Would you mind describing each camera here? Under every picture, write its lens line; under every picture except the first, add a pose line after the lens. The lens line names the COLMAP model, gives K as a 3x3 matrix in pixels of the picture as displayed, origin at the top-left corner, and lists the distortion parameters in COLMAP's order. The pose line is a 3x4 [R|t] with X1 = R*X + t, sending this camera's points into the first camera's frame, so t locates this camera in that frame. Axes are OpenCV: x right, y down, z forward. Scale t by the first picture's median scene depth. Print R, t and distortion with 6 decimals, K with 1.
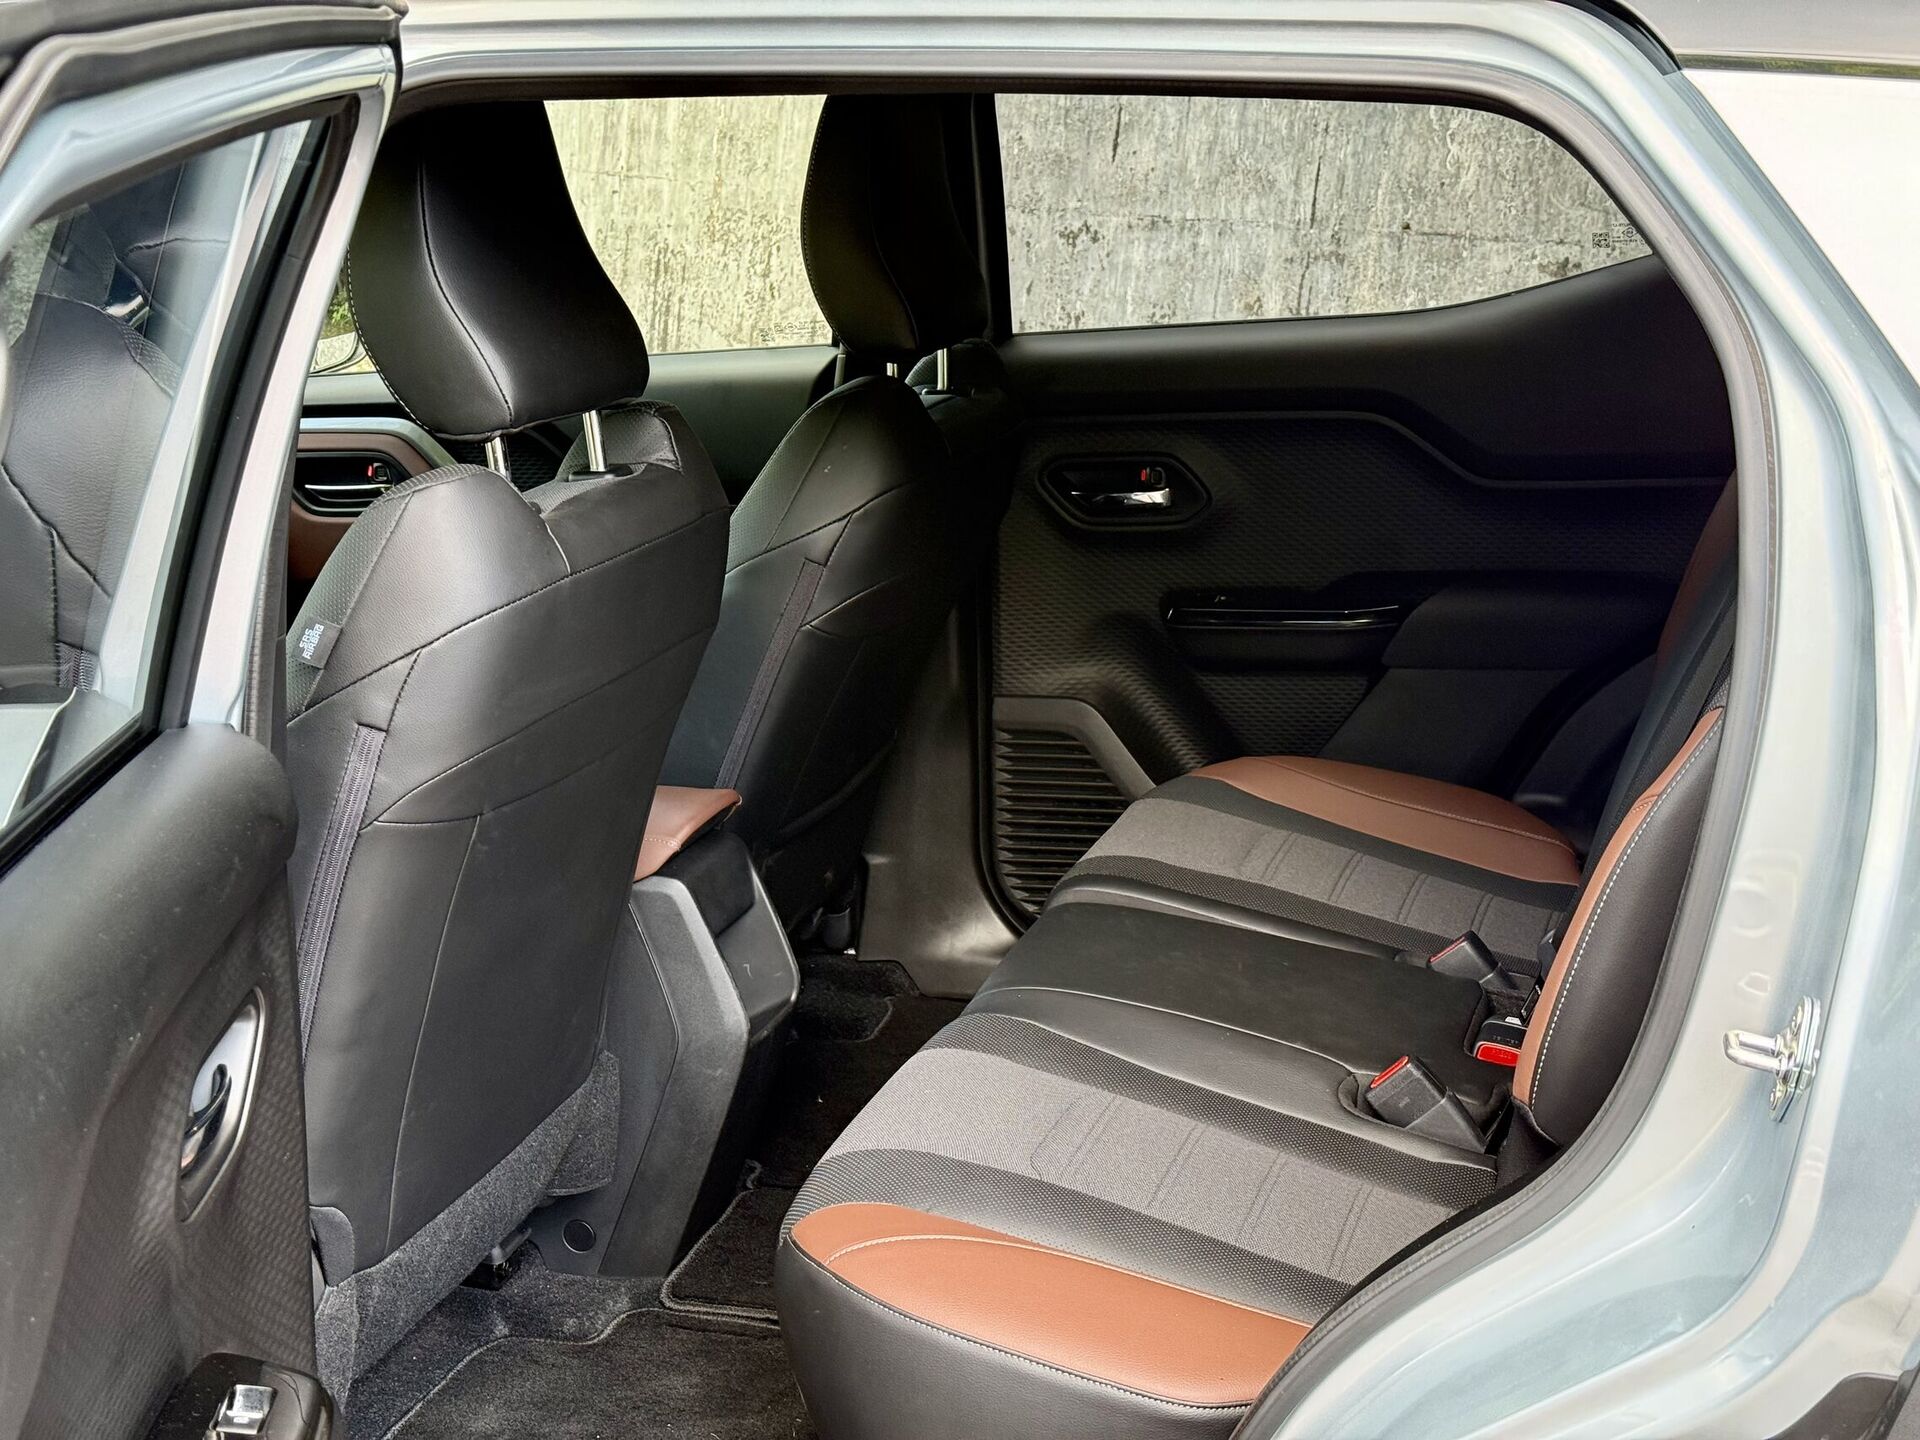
lens RADIAL K [[2659.9, 0, 960.0], [0, 2659.9, 720.0], [0, 0, 1]] dist [0.172171, -0.140046]
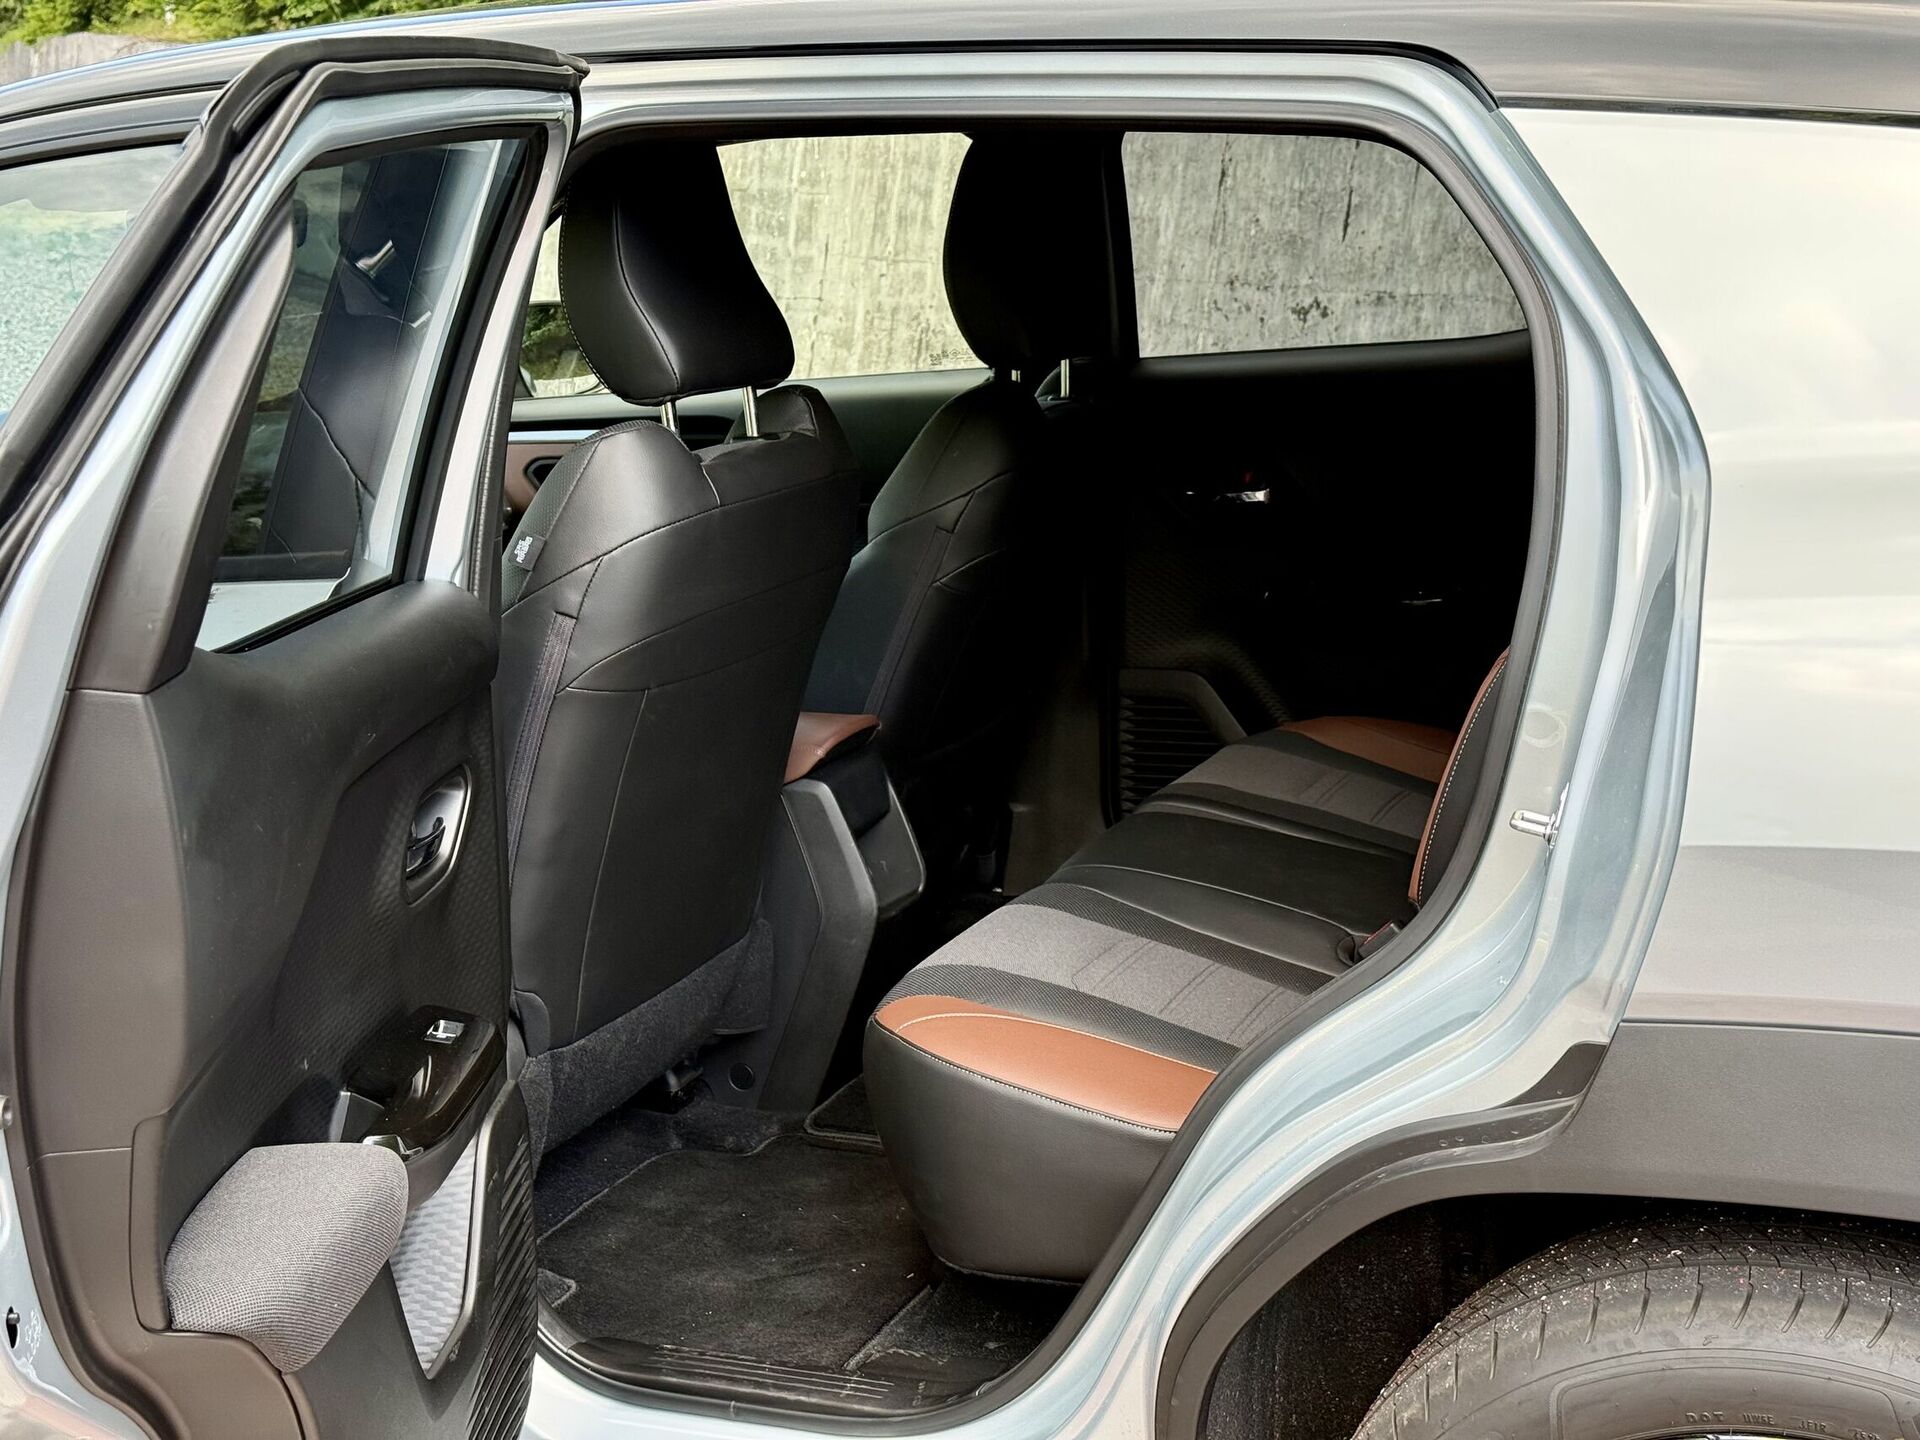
lens RADIAL K [[2659.9, 0, 960.0], [0, 2659.9, 720.0], [0, 0, 1]] dist [0.172171, -0.140046]
pose [[0.994376, 0.019988, -0.104001, 0.084391], [-0.023535, 0.999178, -0.032994, 0.070356], [0.103256, 0.035256, 0.994030, -0.216755]]
